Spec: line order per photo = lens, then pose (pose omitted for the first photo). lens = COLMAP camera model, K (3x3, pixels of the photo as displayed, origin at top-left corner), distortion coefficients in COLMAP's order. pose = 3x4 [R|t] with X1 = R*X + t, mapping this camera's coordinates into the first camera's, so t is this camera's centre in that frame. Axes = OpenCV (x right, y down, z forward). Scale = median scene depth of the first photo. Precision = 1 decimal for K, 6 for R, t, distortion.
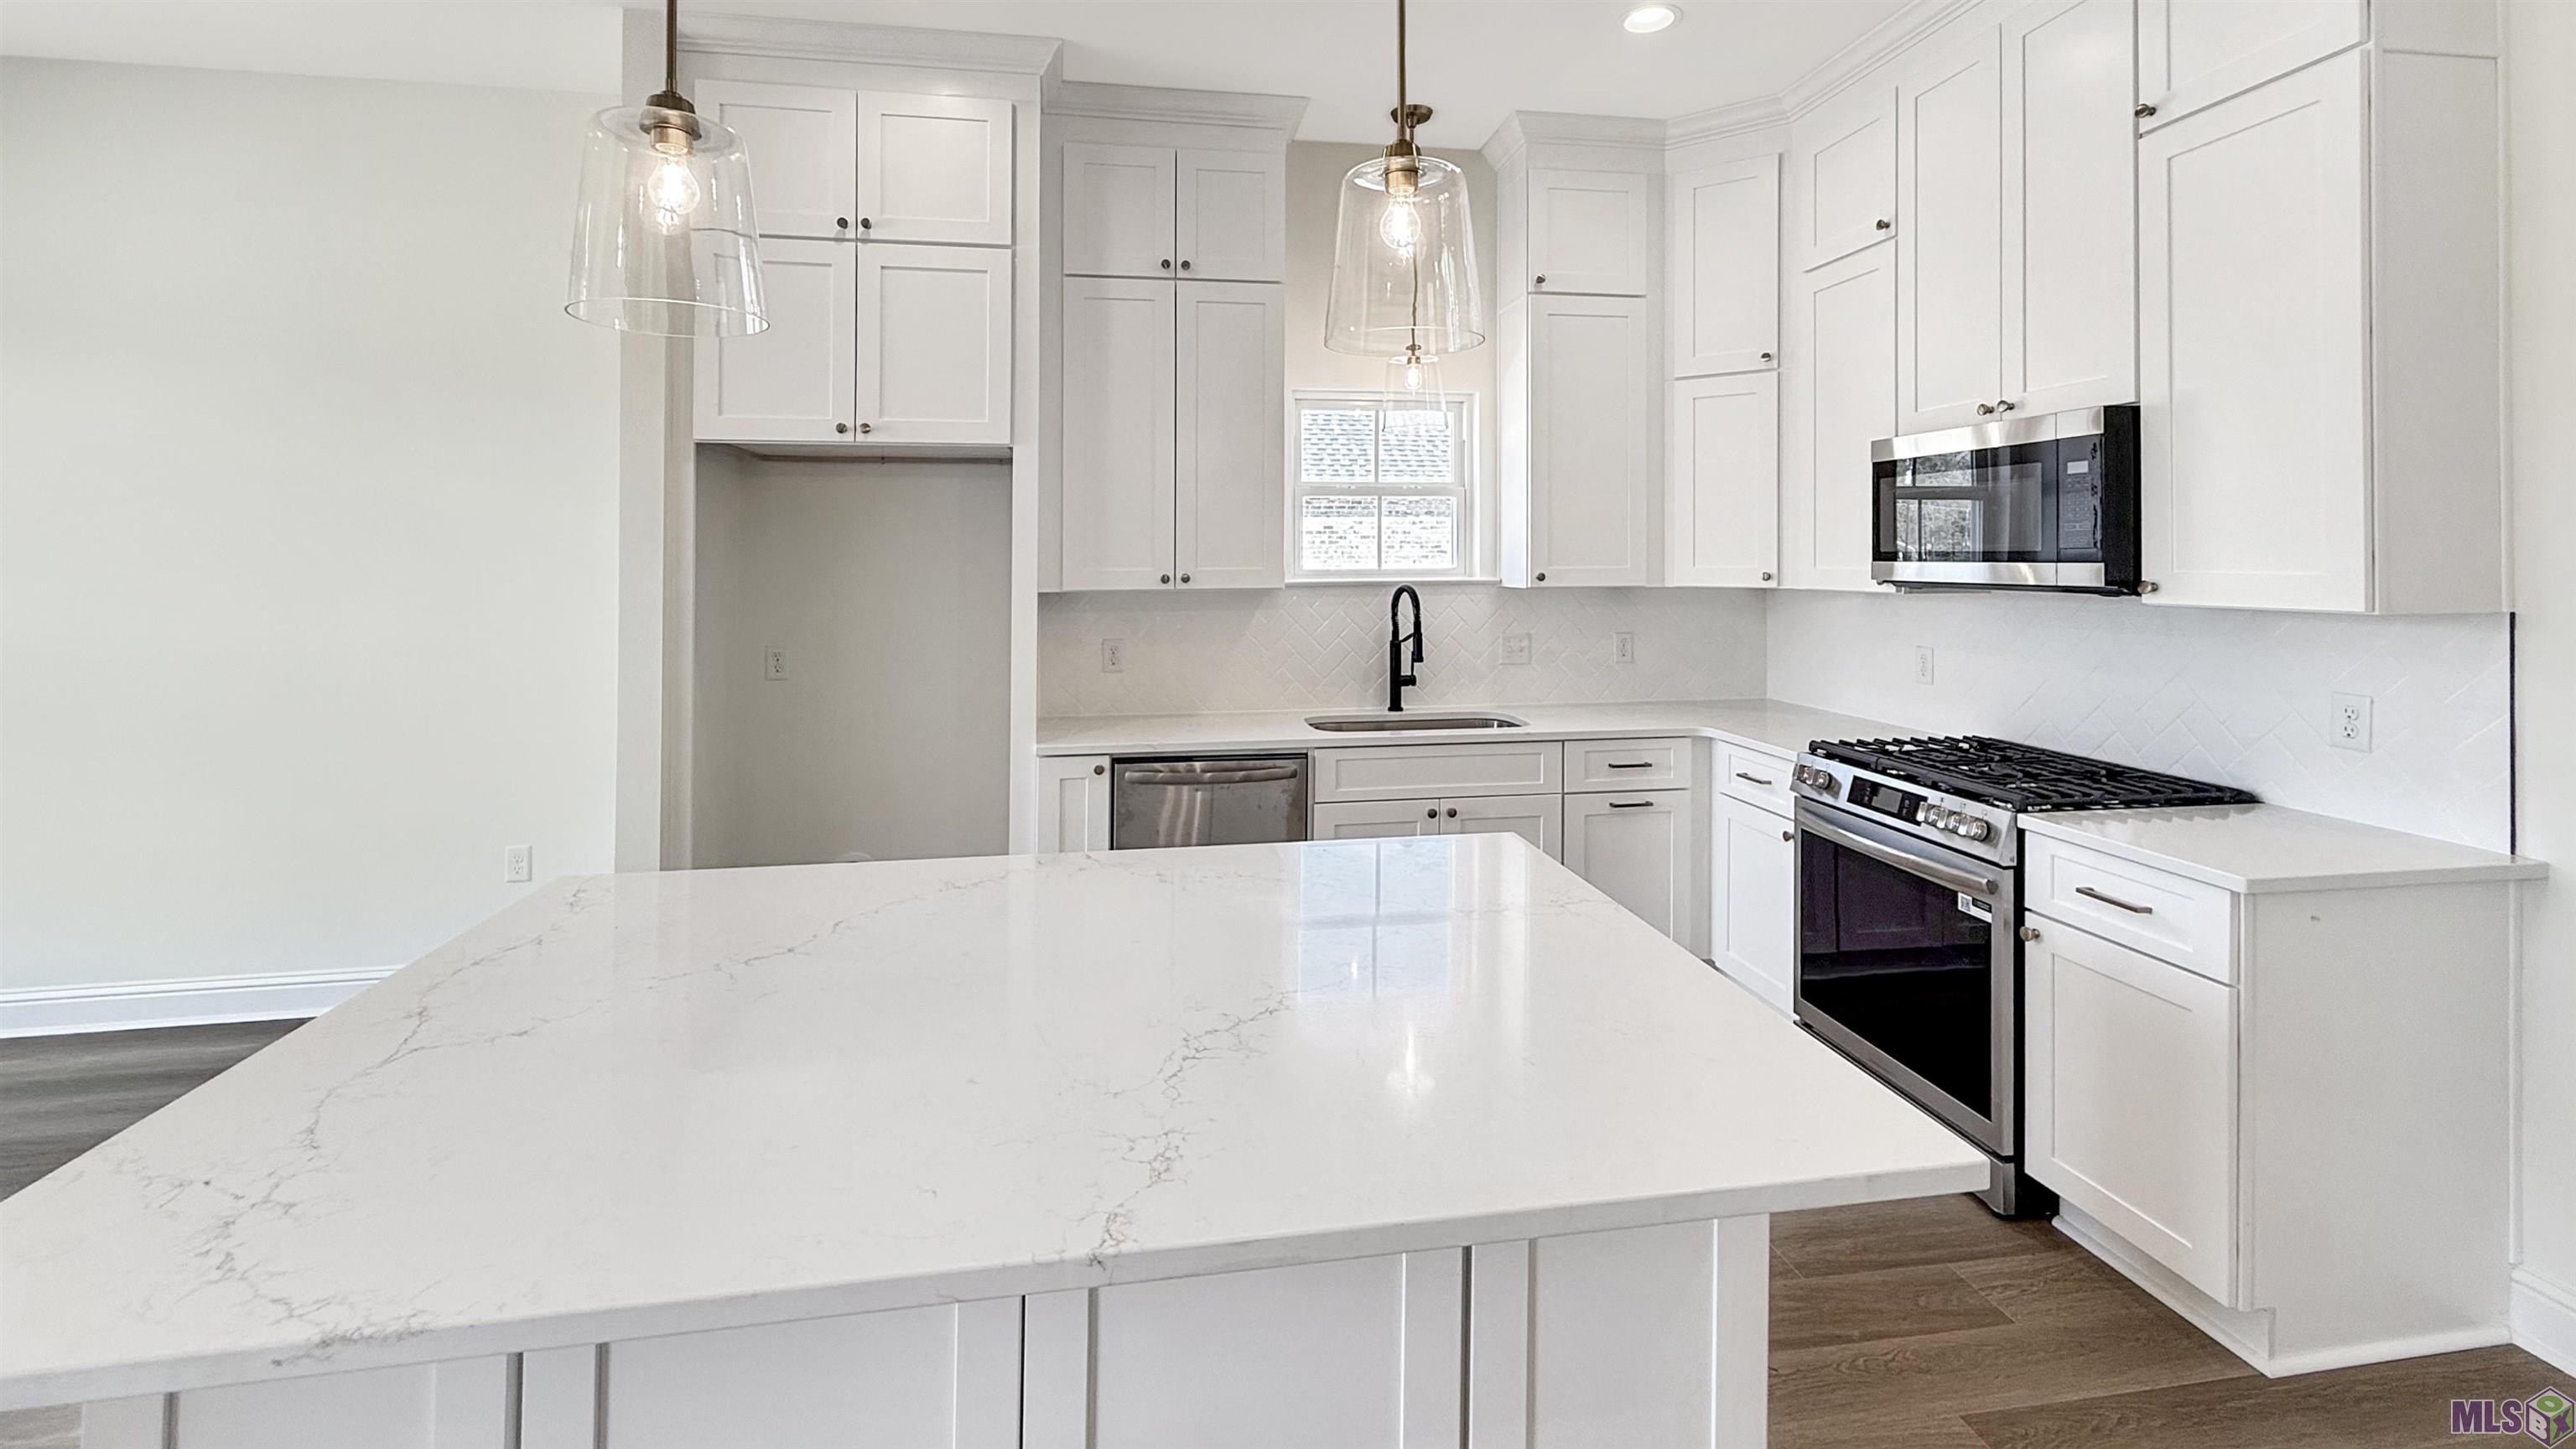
lens RADIAL K [[1091.2, 0, 1283.2], [0, 1091.2, 560.6], [0, 0, 1]] dist [-0.000713, 0.000542]
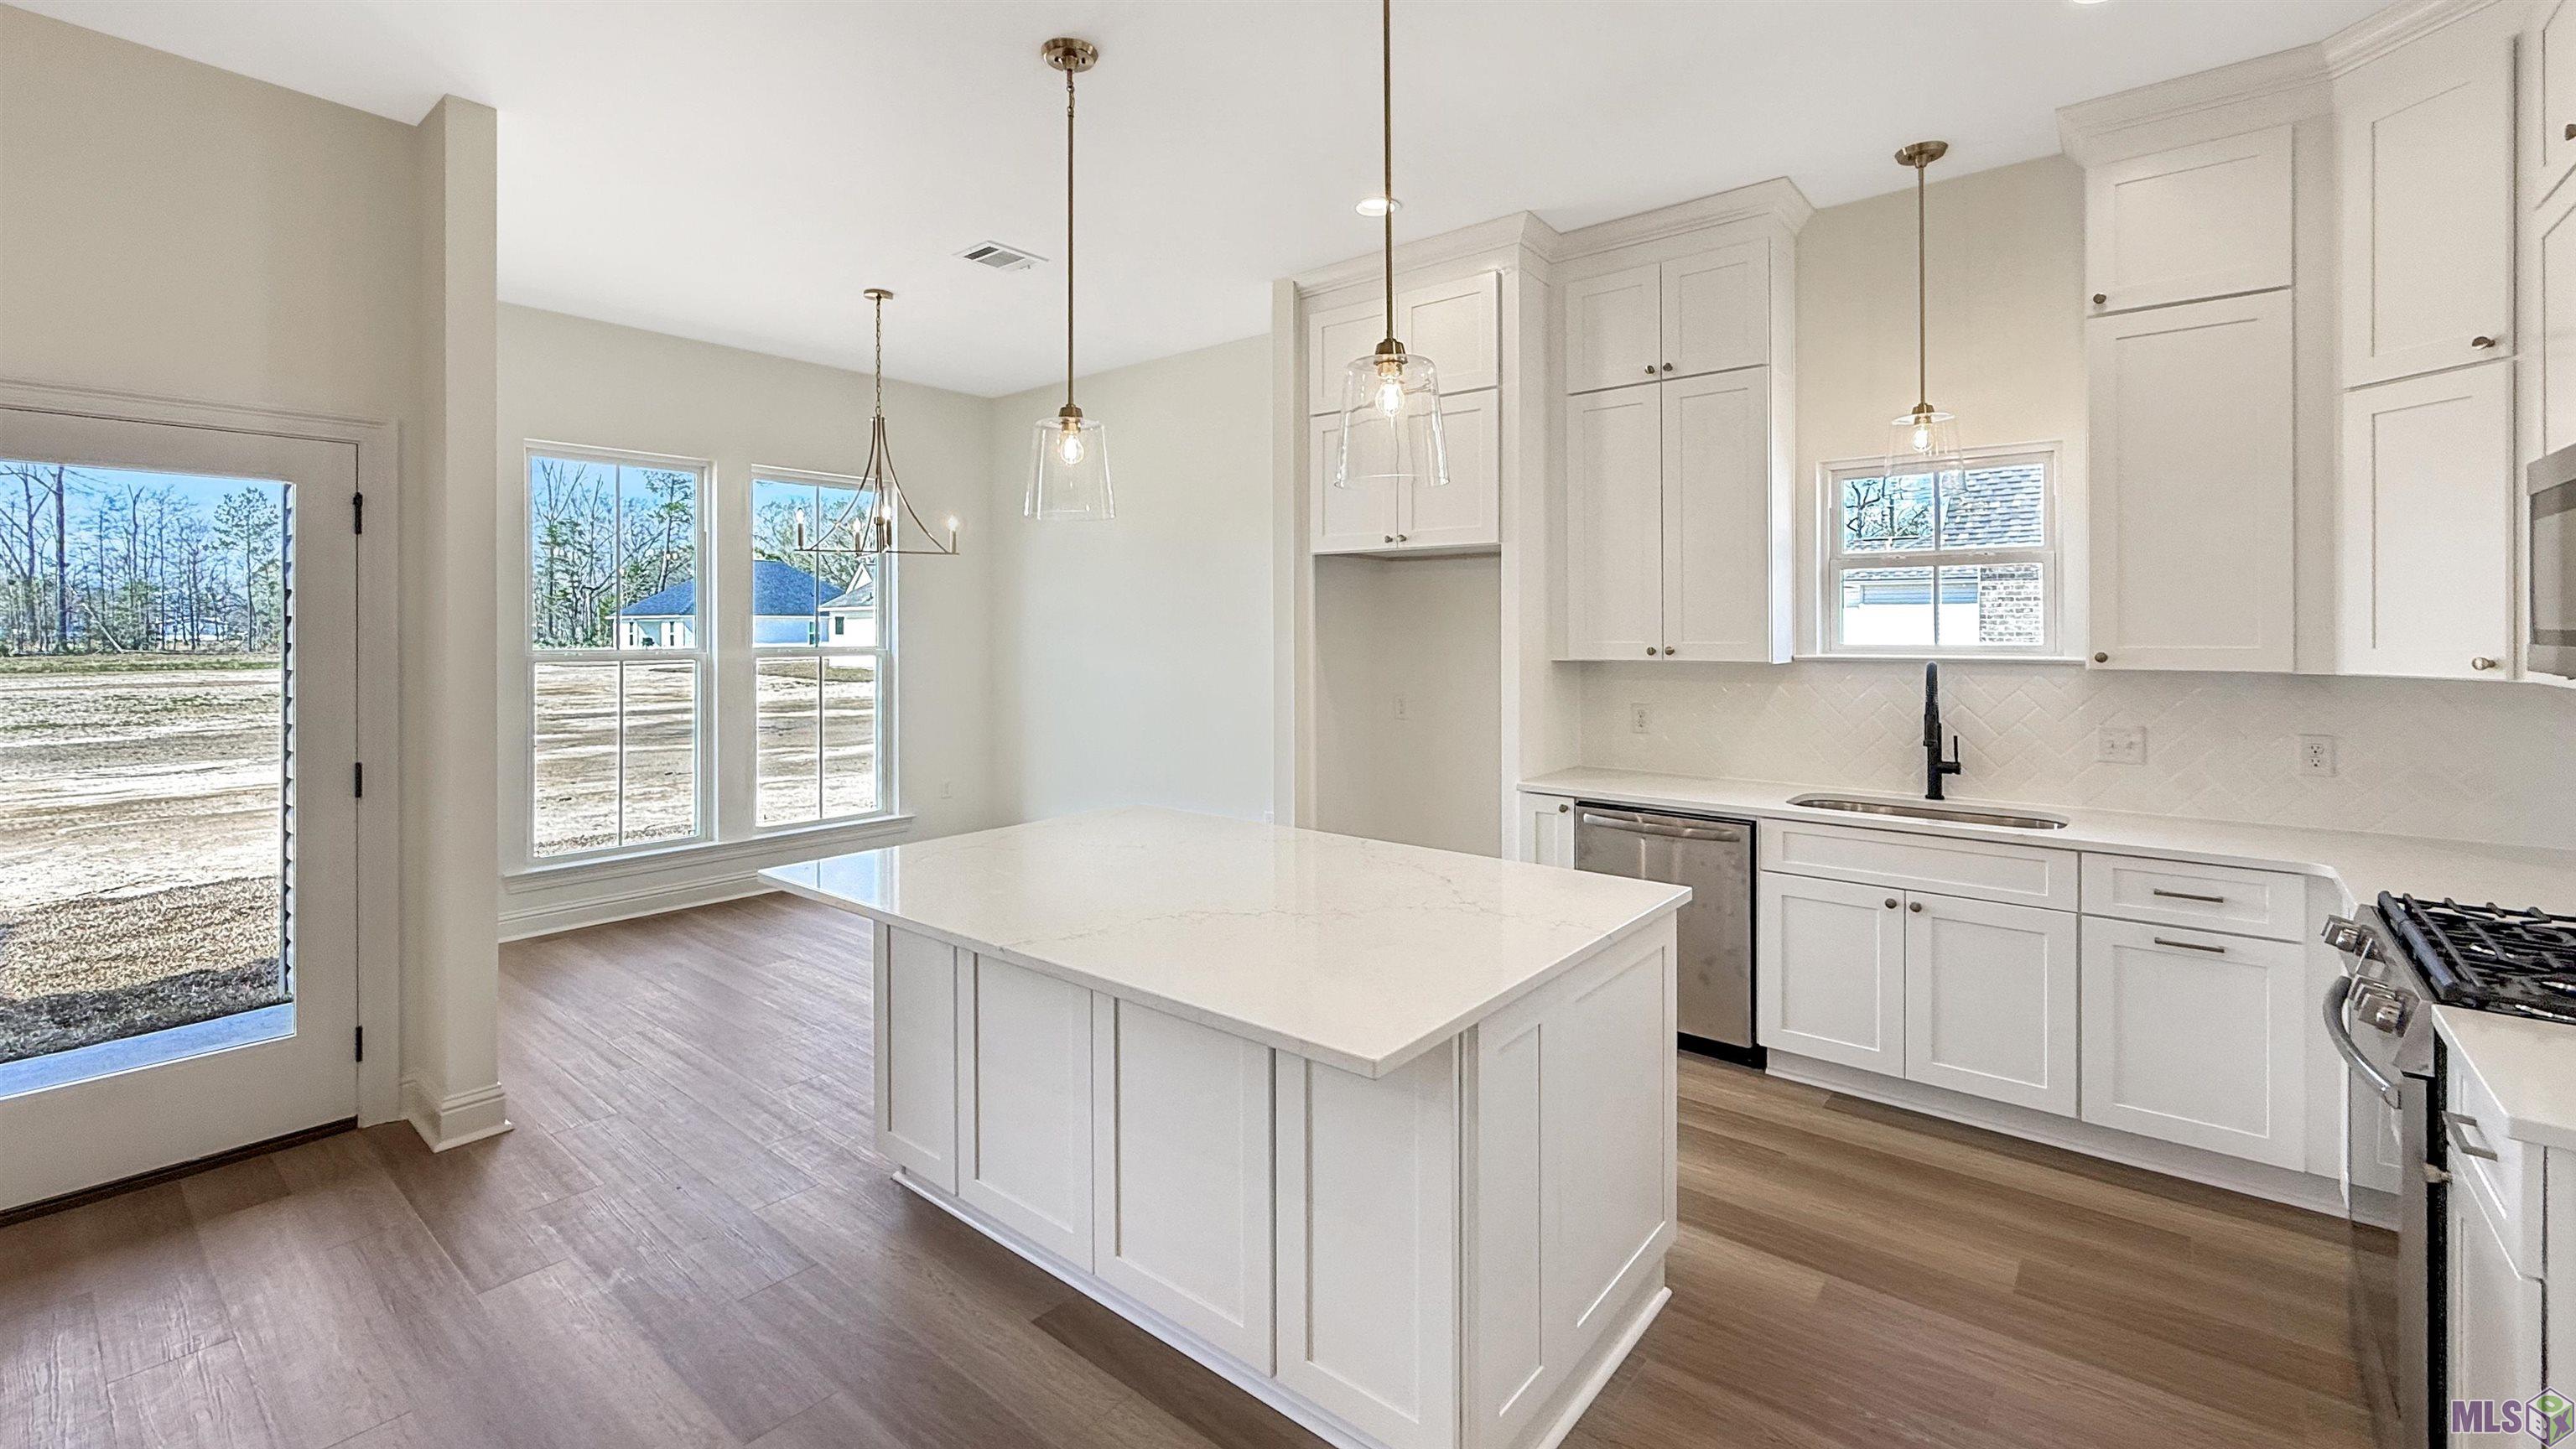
lens RADIAL K [[1091.2, 0, 1235.1], [0, 1091.2, 630.9], [0, 0, 1]] dist [-0.000713, 0.000542]
pose [[0.642292, 0.004026, -0.766449, 0.488357], [-0.000232, 0.999987, 0.005058, -0.009713], [0.766460, -0.003071, 0.642285, -0.044865]]
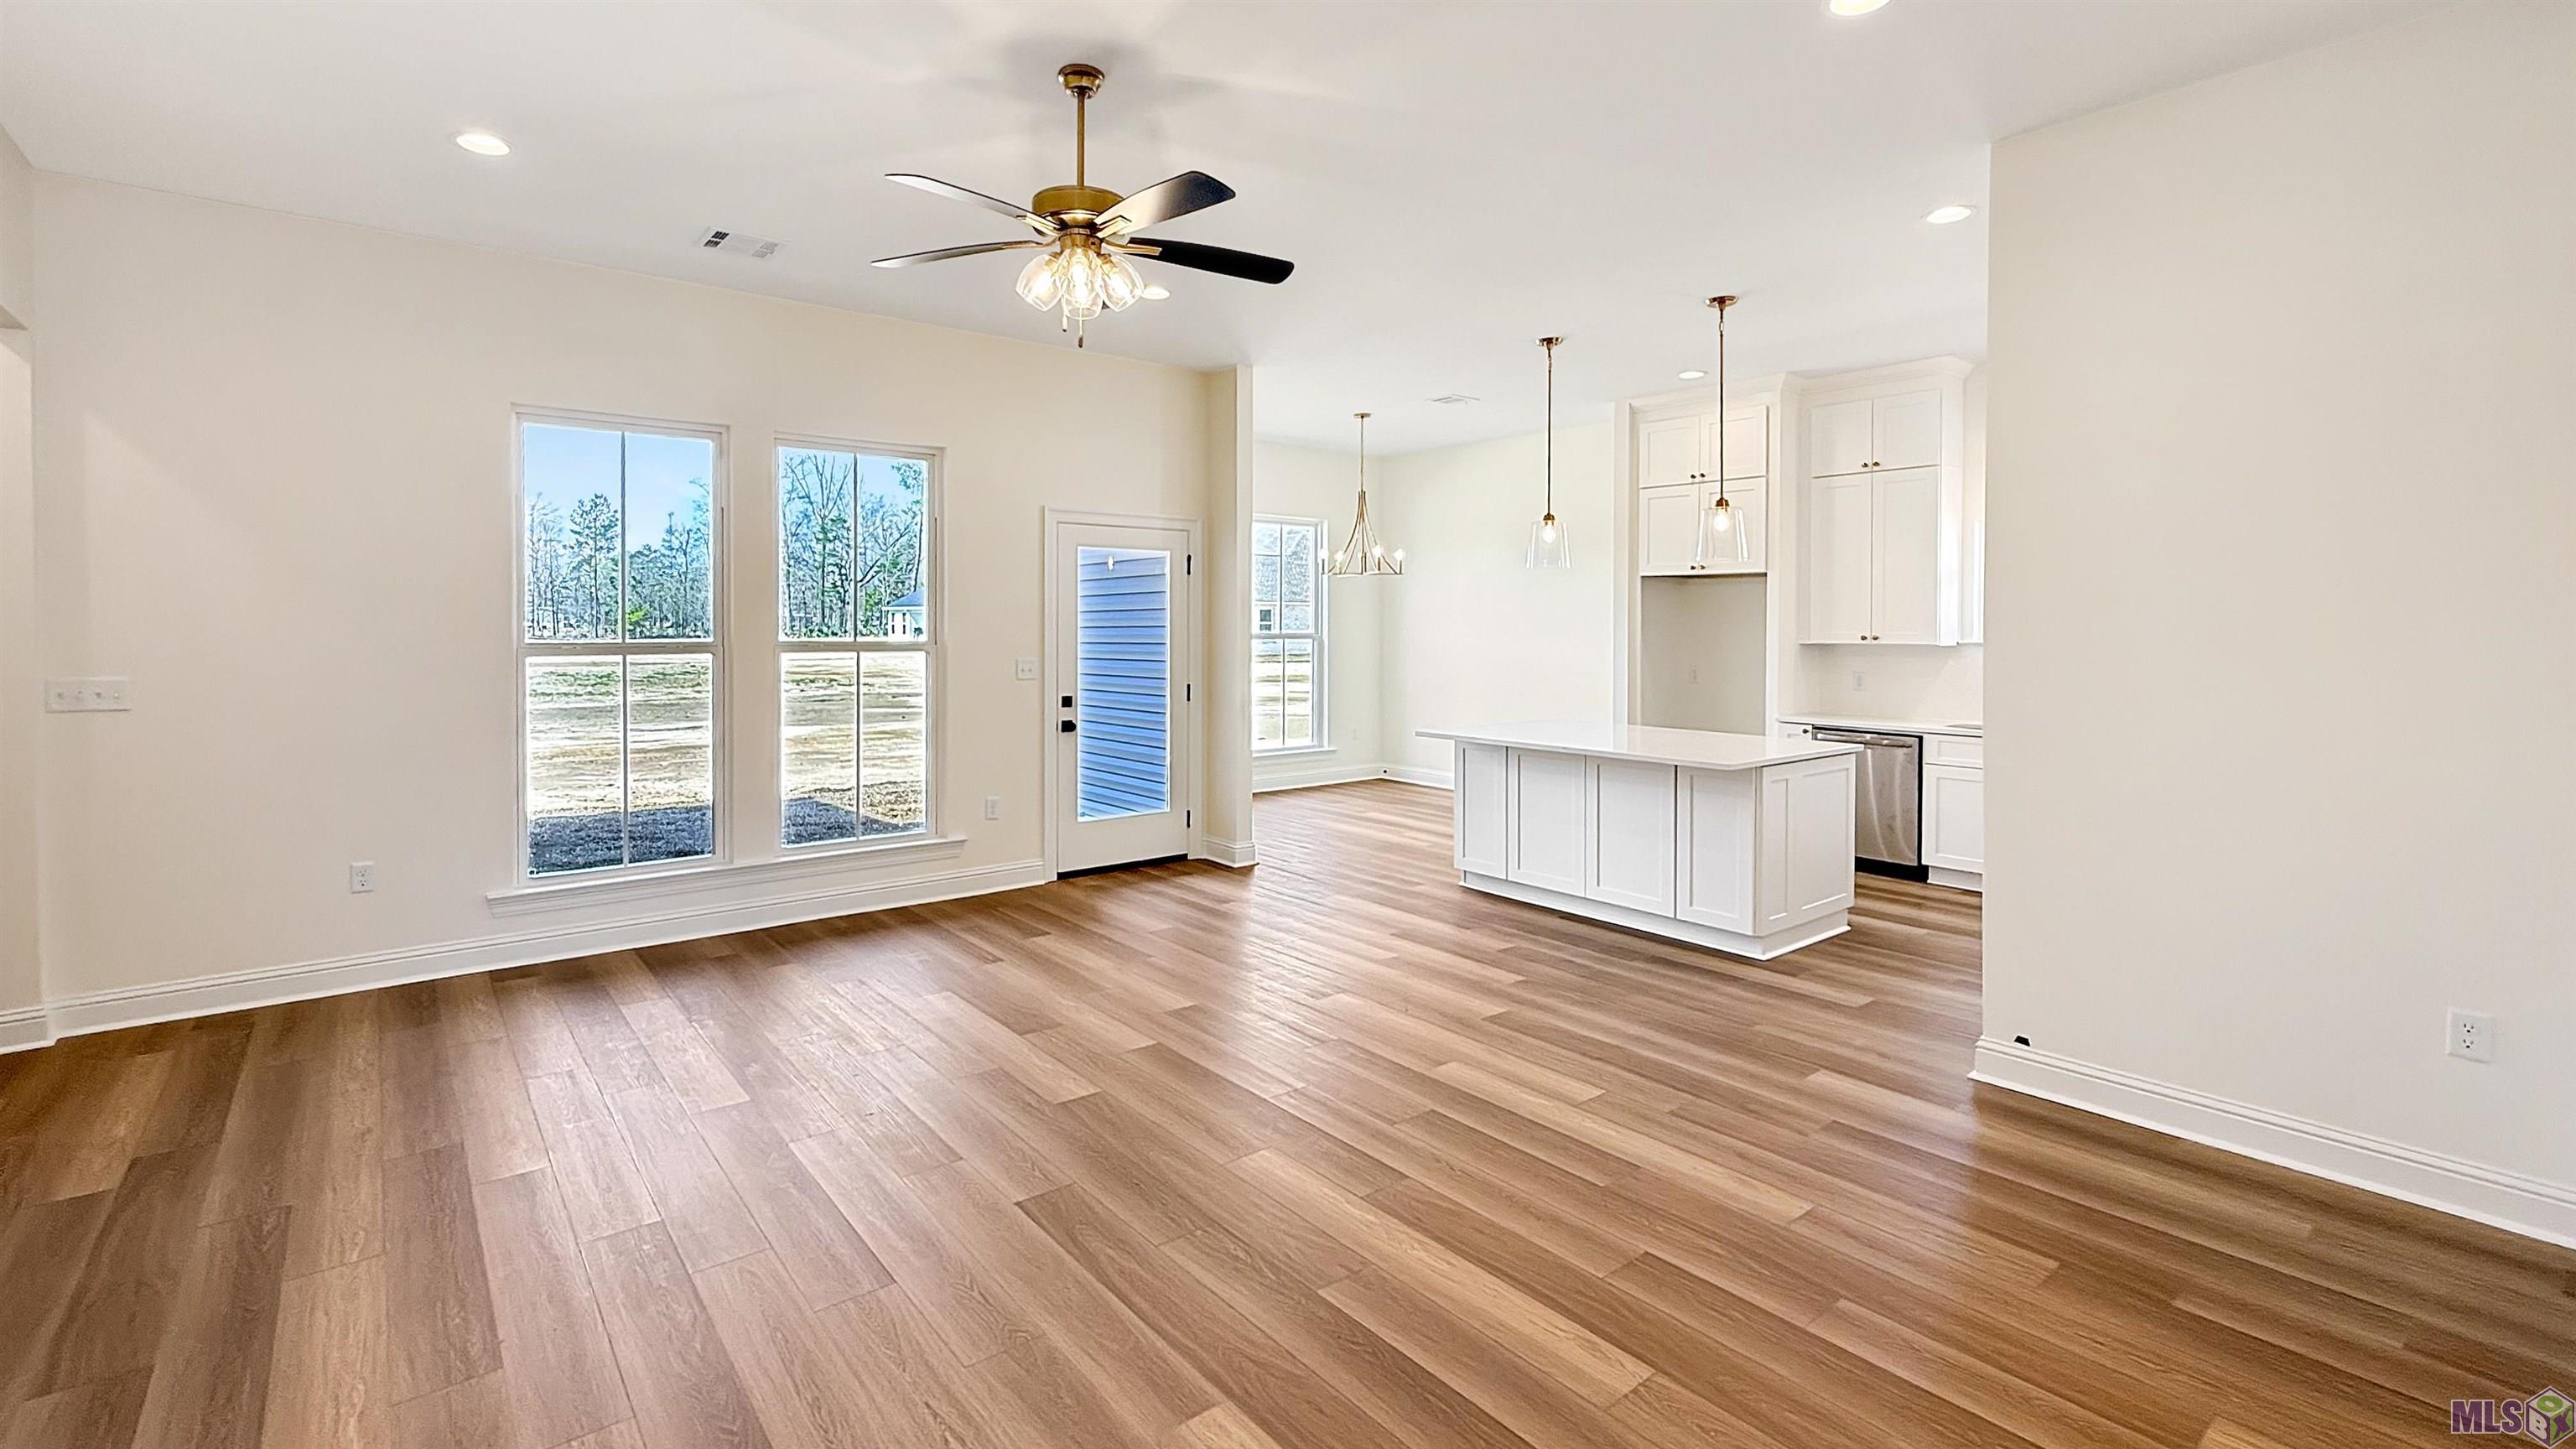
lens RADIAL K [[1157.5, 0, 1239.1], [0, 1157.5, 632.4], [0, 0, 1]] dist [-0.015643, -0.000431]
pose [[0.494626, 0.014067, -0.868992, 1.086248], [-0.005713, 0.999900, 0.012934, -0.011618], [0.869087, -0.001433, 0.494657, -0.895366]]
